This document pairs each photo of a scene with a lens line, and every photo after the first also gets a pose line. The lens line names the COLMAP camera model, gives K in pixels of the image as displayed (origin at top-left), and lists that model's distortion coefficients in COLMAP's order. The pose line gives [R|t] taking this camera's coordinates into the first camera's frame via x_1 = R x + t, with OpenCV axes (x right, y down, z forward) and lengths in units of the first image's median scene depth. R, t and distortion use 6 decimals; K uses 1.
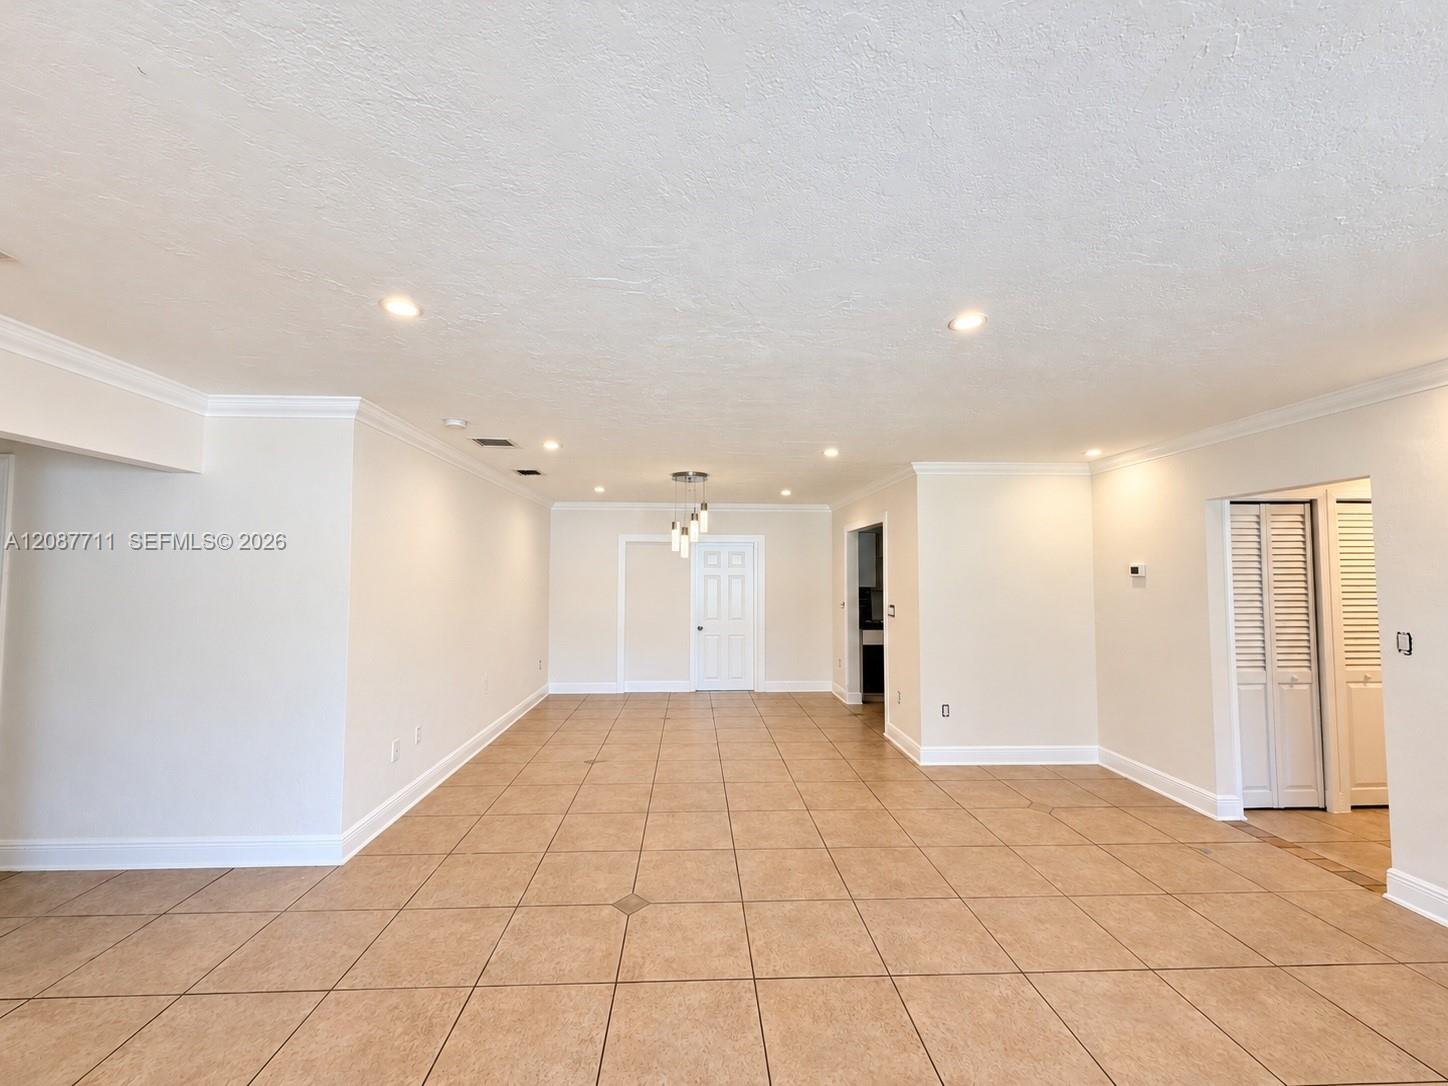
lens RADIAL K [[577.6, 0, 724.0], [0, 577.6, 543.0], [0, 0, 1]] dist [0.001980, 0.000739]
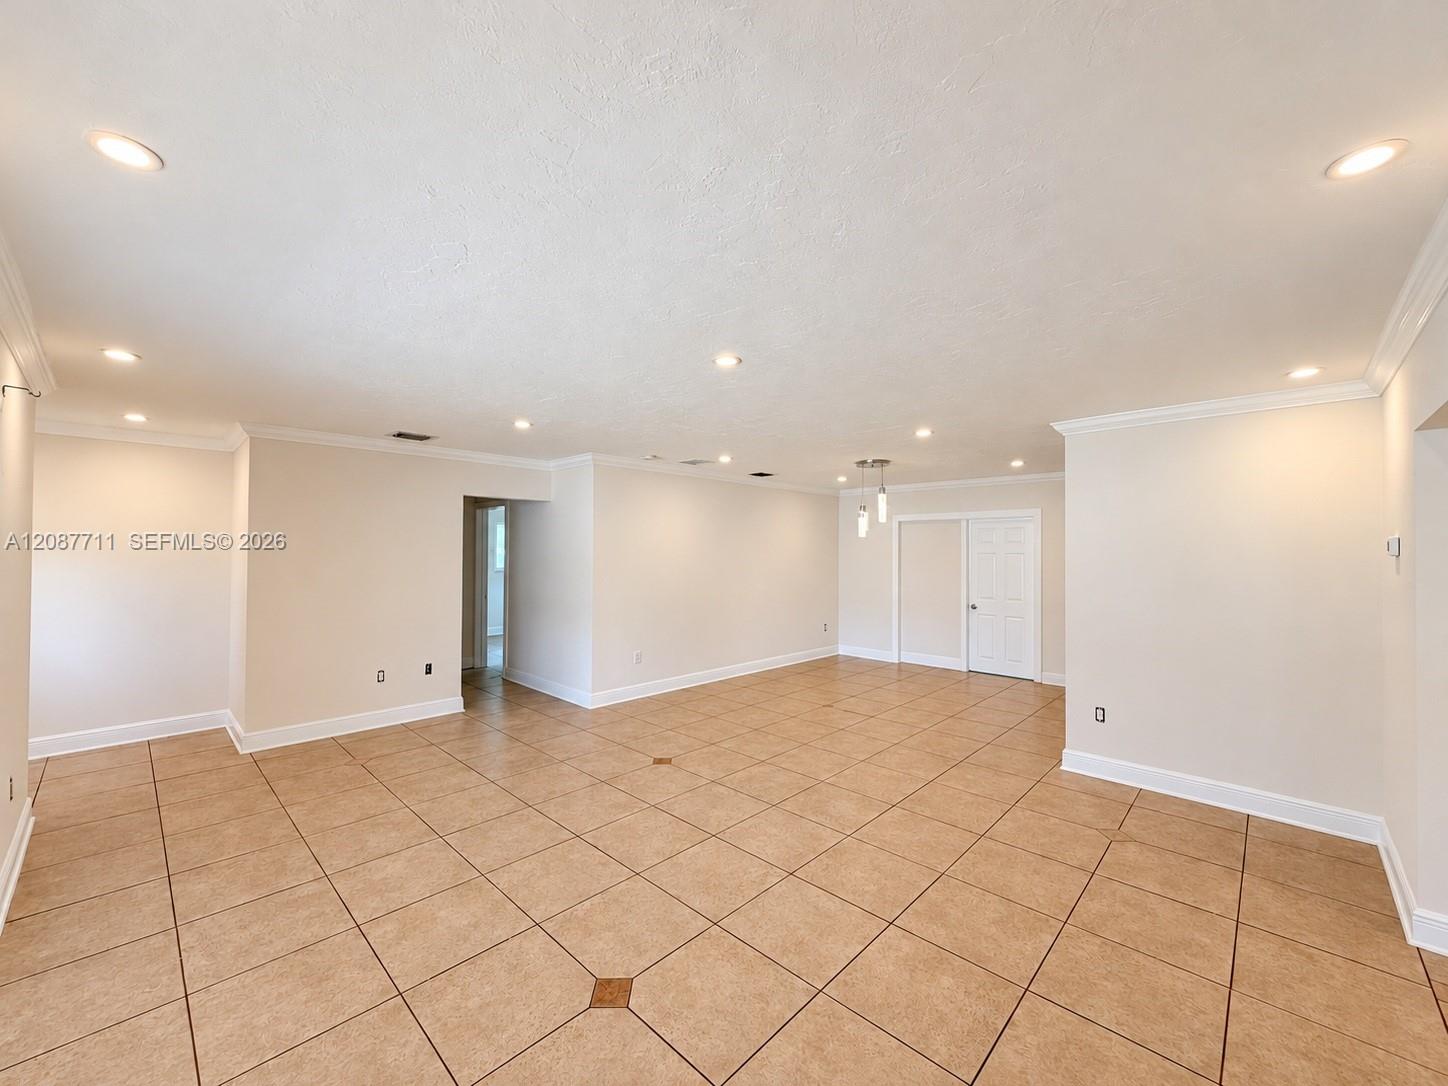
lens RADIAL K [[577.6, 0, 724.0], [0, 577.6, 543.0], [0, 0, 1]] dist [0.001980, 0.000739]
pose [[0.686573, -0.010810, -0.726981, 0.554073], [0.036916, 0.999118, 0.020007, 0.003837], [0.726123, -0.040573, 0.686366, 0.034009]]
